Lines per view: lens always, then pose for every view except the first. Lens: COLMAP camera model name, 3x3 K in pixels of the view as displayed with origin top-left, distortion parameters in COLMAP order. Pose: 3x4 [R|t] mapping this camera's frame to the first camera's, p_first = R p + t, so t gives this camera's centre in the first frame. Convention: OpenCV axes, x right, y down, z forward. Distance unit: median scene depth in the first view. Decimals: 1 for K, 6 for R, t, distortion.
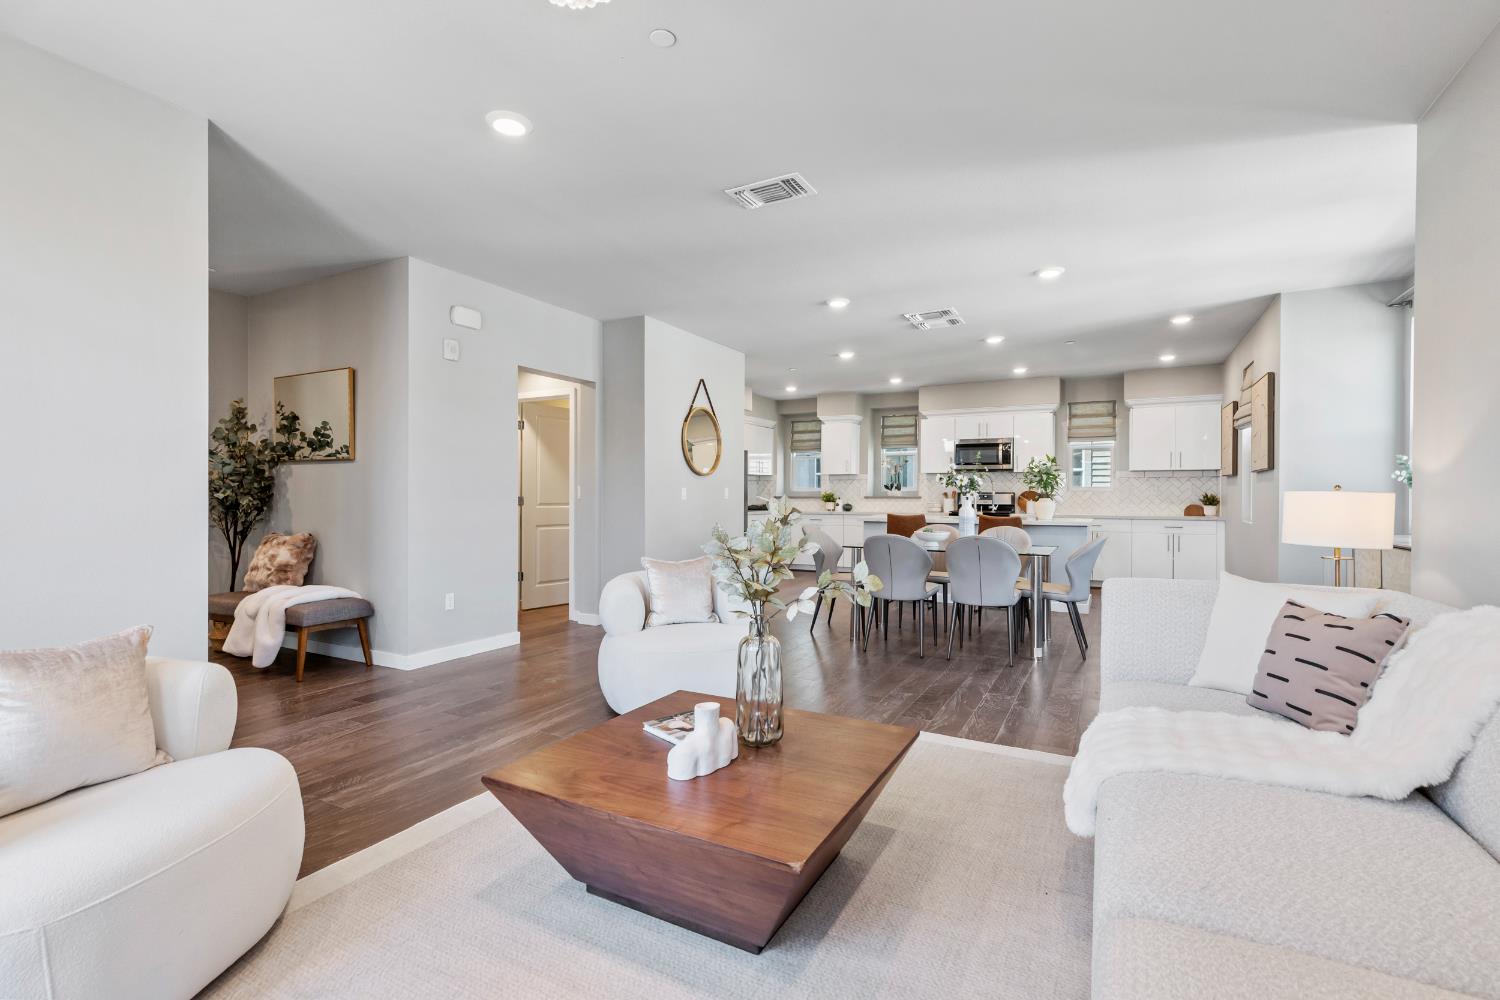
lens RADIAL K [[669.2, 0, 757.9], [0, 669.2, 492.1], [0, 0, 1]] dist [0.014436, -0.000539]
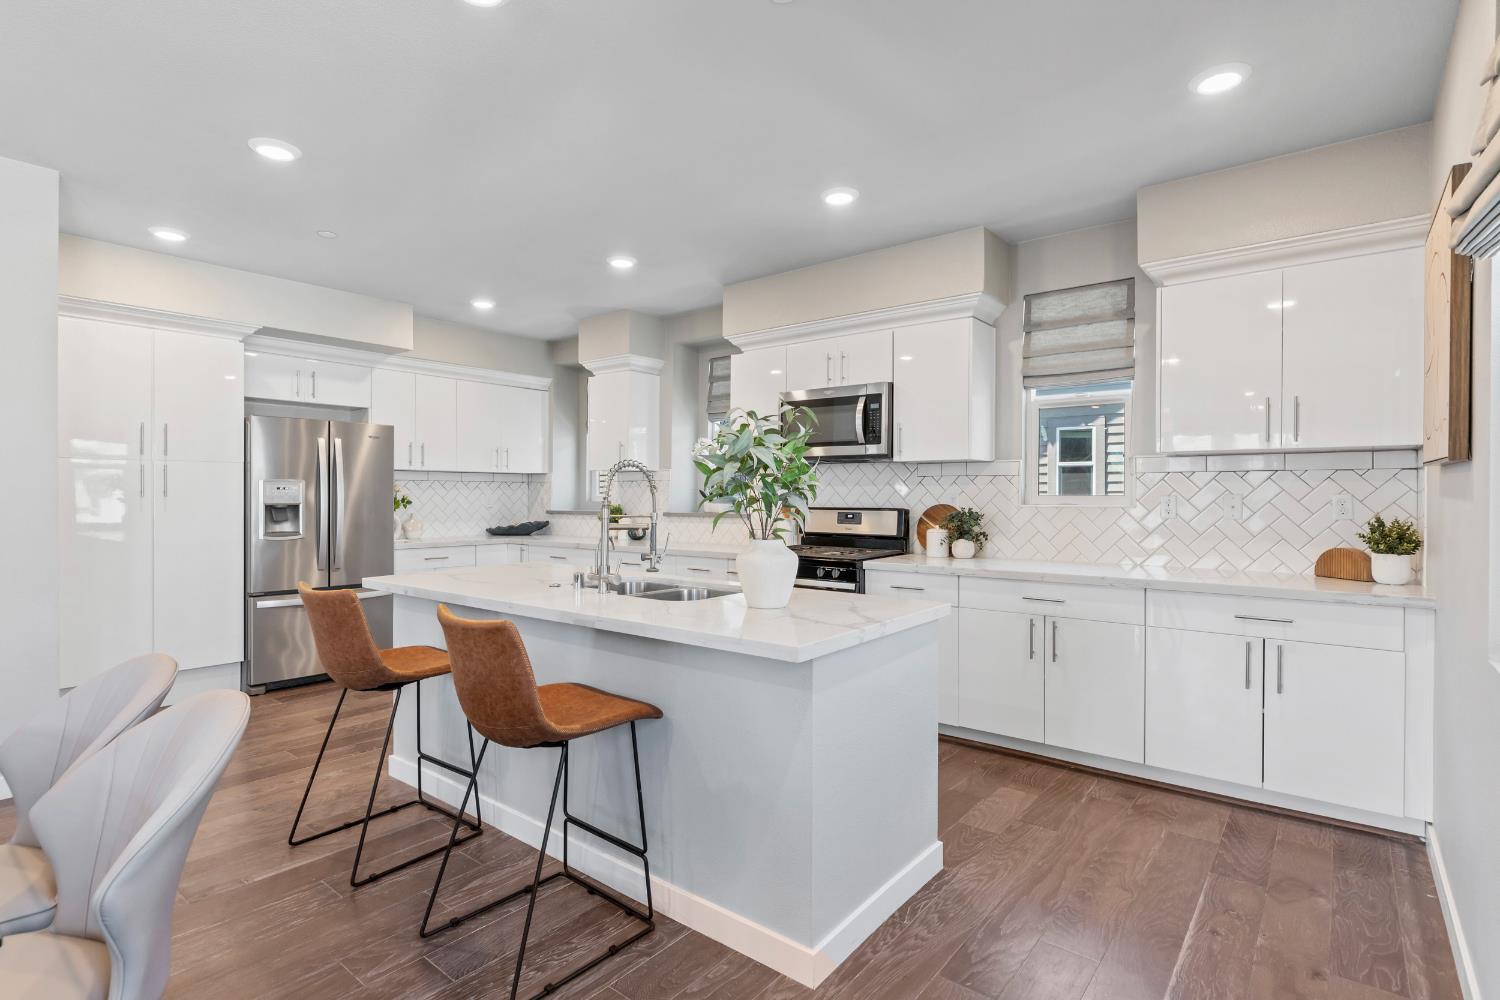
lens RADIAL K [[739.5, 0, 741.1], [0, 739.5, 494.6], [0, 0, 1]] dist [-0.002499, 0.001075]
pose [[0.981871, -0.001238, -0.189547, 0.370863], [0.001697, 0.999996, 0.002259, -0.009794], [0.189544, -0.002539, 0.981869, 0.505835]]
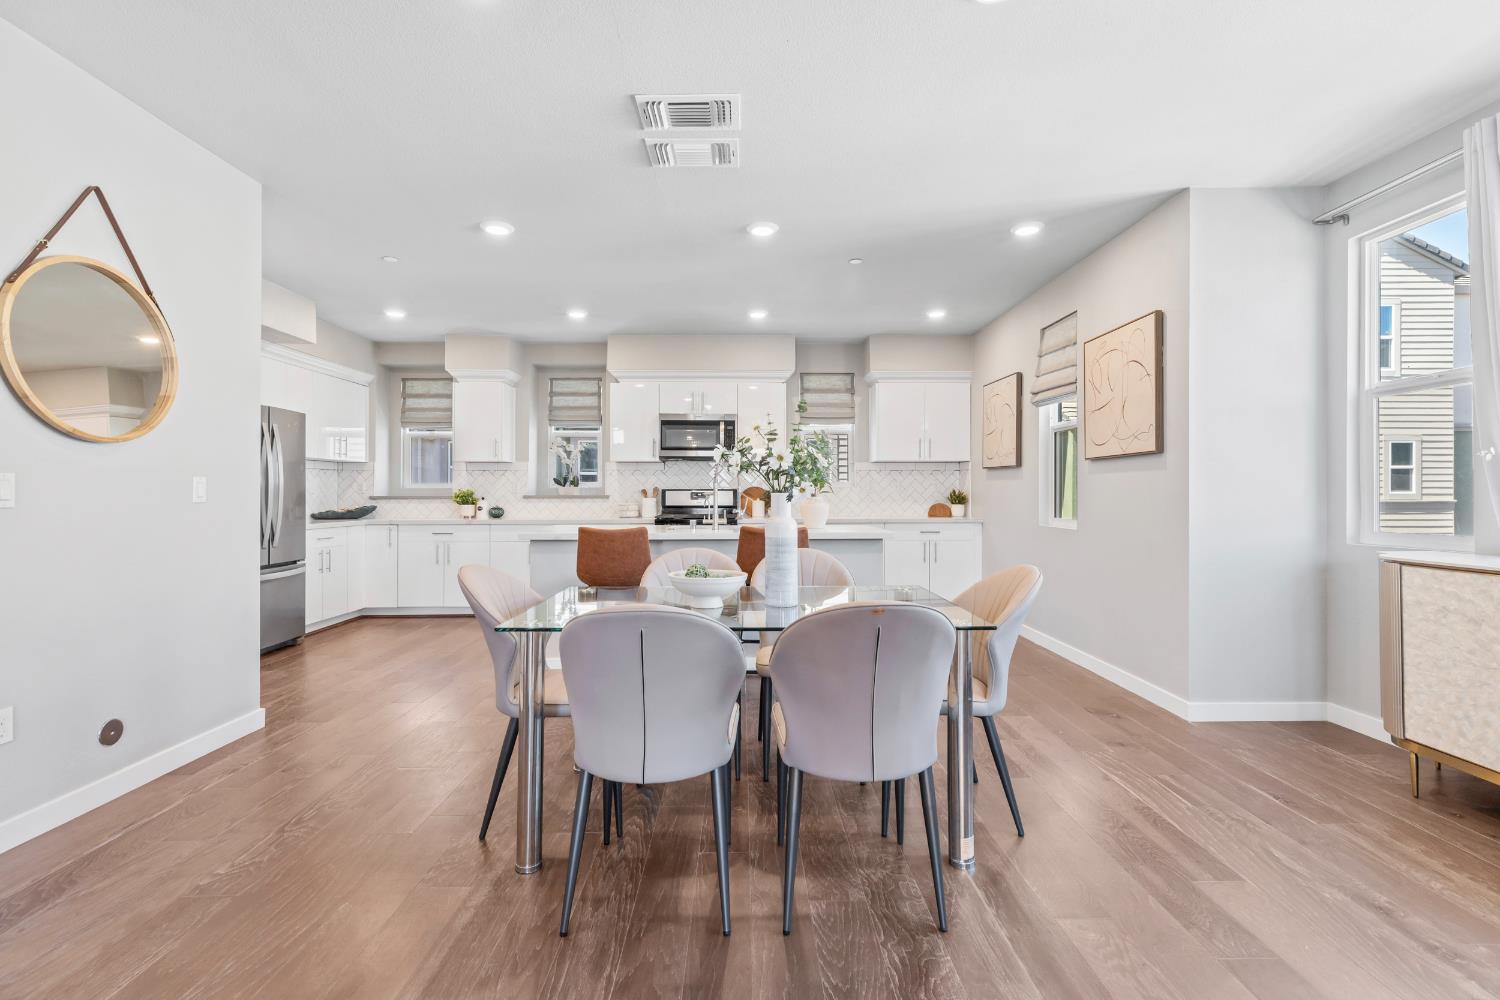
lens RADIAL K [[669.2, 0, 748.7], [0, 669.2, 490.7], [0, 0, 1]] dist [0.014436, -0.000539]
pose [[0.877308, -0.001150, 0.479926, 0.040638], [0.001275, 0.999999, 0.000067, 0.002148], [-0.479926, 0.000553, 0.877309, 0.348867]]
